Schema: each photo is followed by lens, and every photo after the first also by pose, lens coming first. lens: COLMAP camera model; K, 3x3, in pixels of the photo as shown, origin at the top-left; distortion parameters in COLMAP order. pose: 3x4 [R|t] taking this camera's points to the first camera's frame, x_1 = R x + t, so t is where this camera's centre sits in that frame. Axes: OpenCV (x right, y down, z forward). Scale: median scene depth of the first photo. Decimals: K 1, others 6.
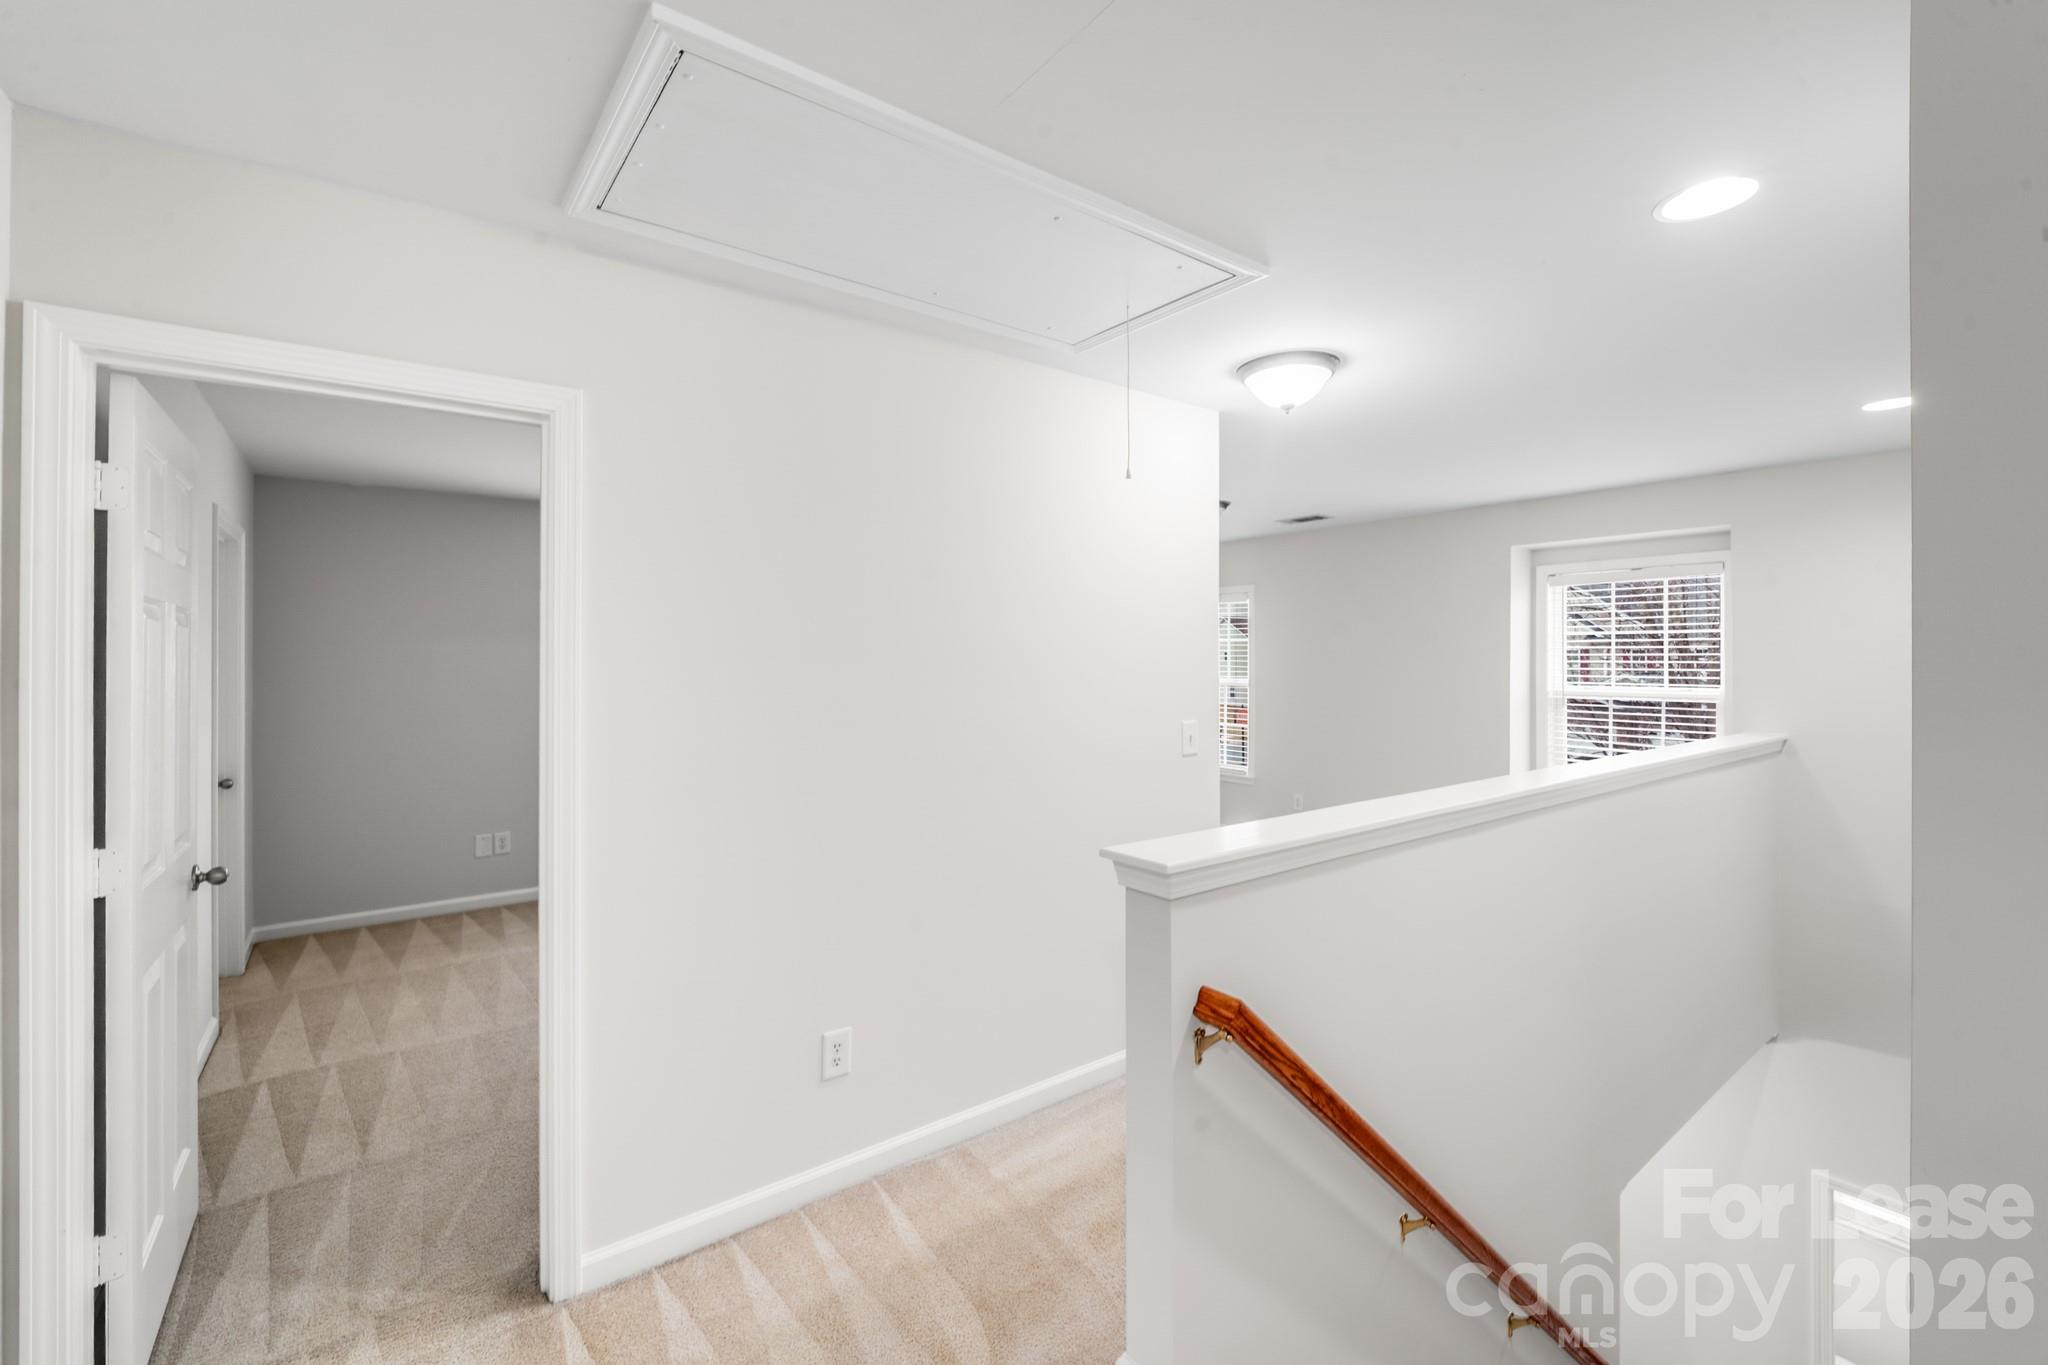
lens RADIAL K [[849.0, 0, 1012.1], [0, 849.0, 660.5], [0, 0, 1]] dist [0.001070, -0.004359]
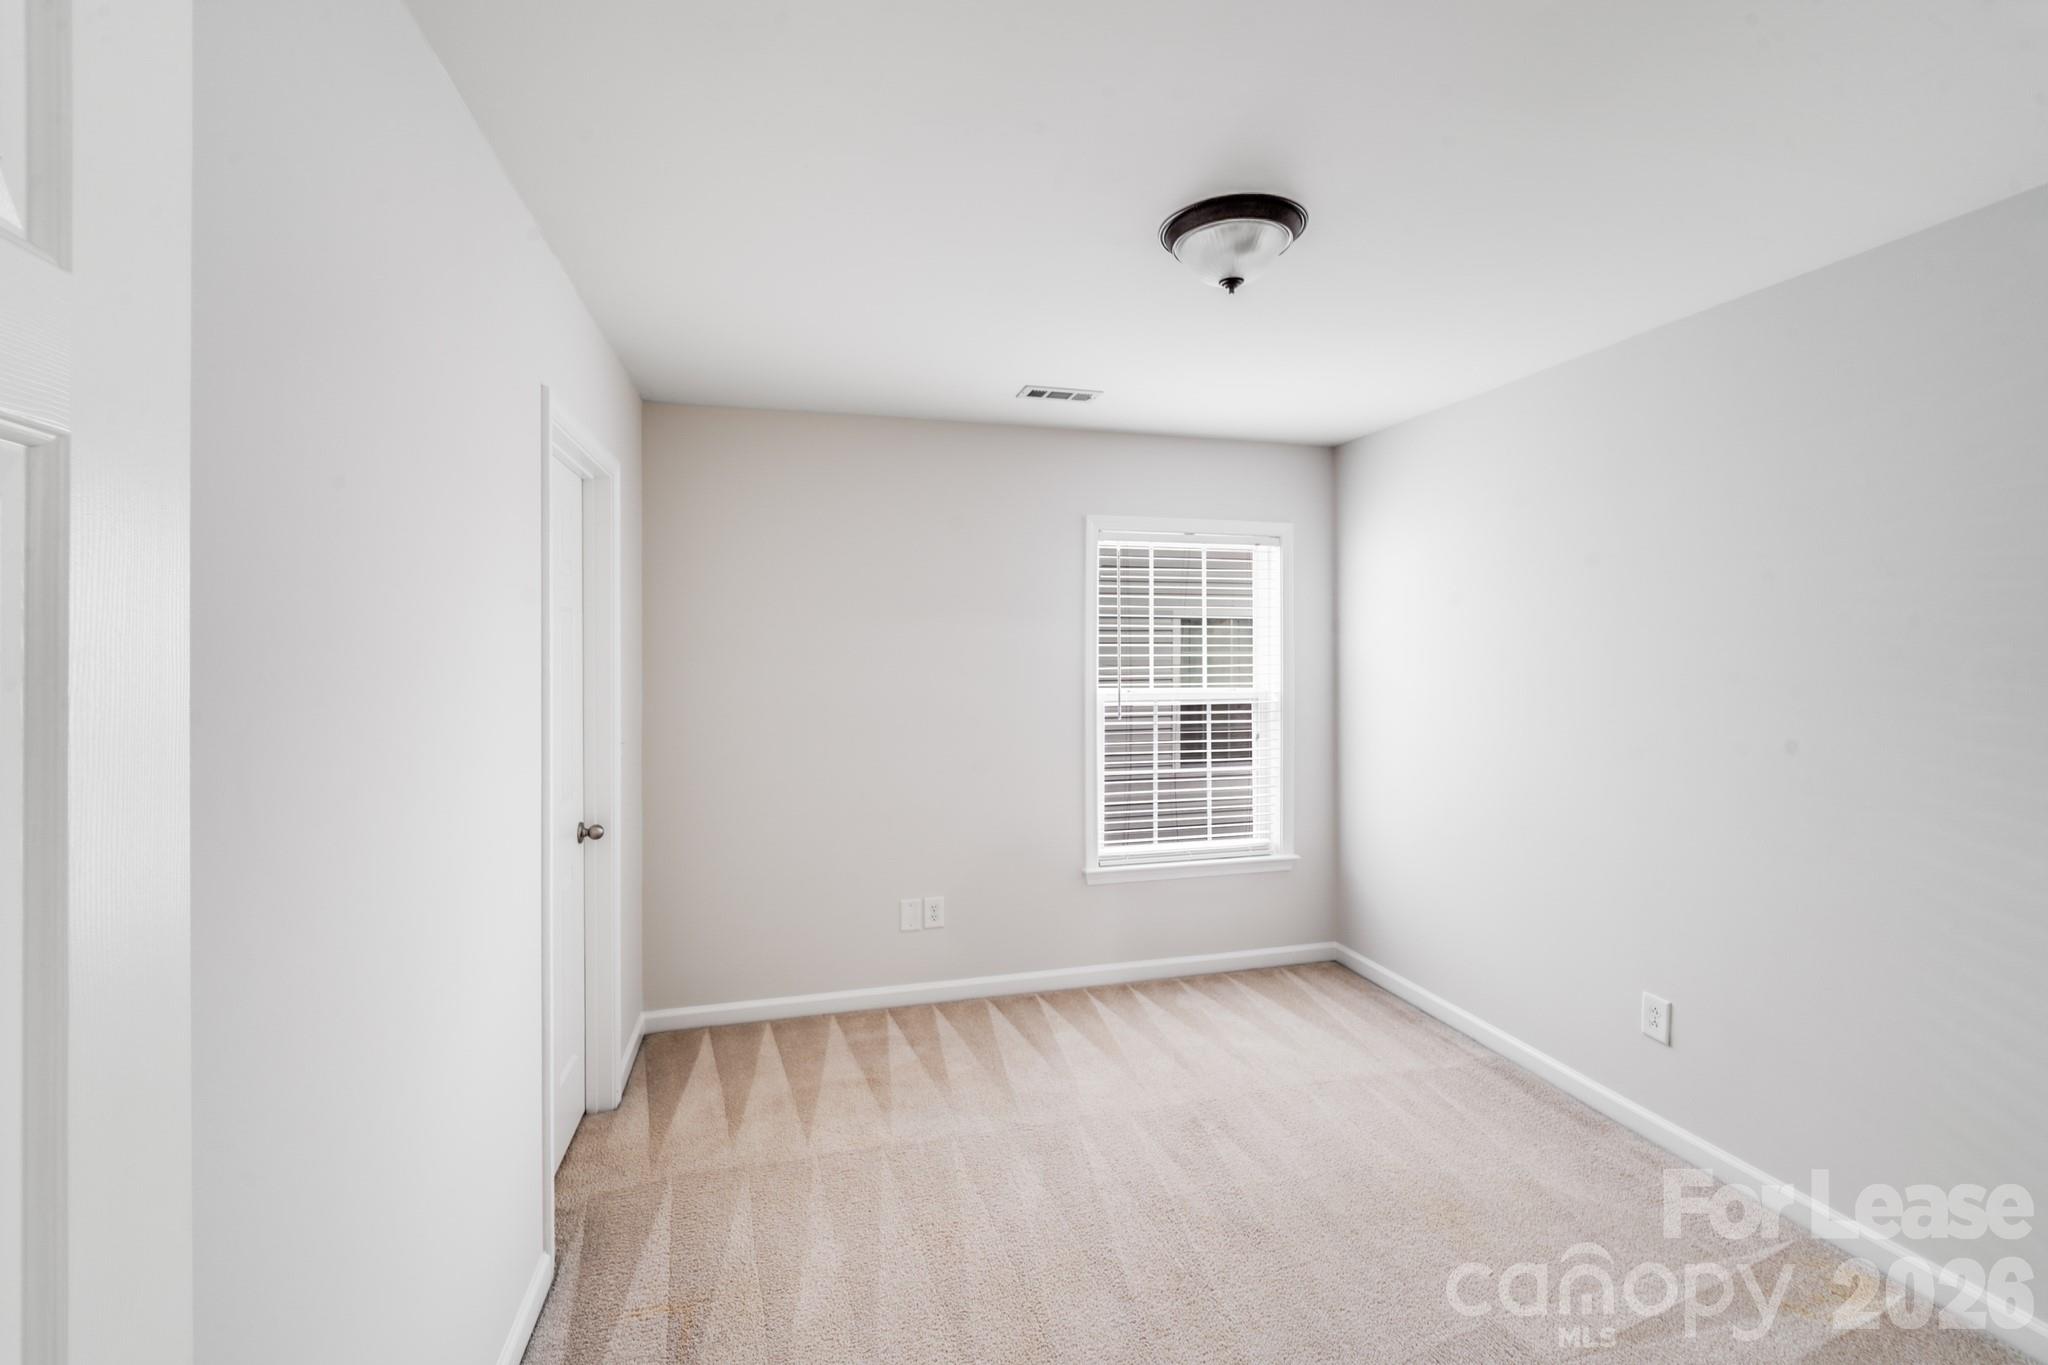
lens RADIAL K [[849.0, 0, 1012.1], [0, 849.0, 660.5], [0, 0, 1]] dist [0.001070, -0.004359]
pose [[0.924914, 0.000190, -0.380177, -0.334665], [0.003829, 0.999944, 0.009816, 0.004893], [0.380158, -0.010534, 0.924862, 0.464443]]
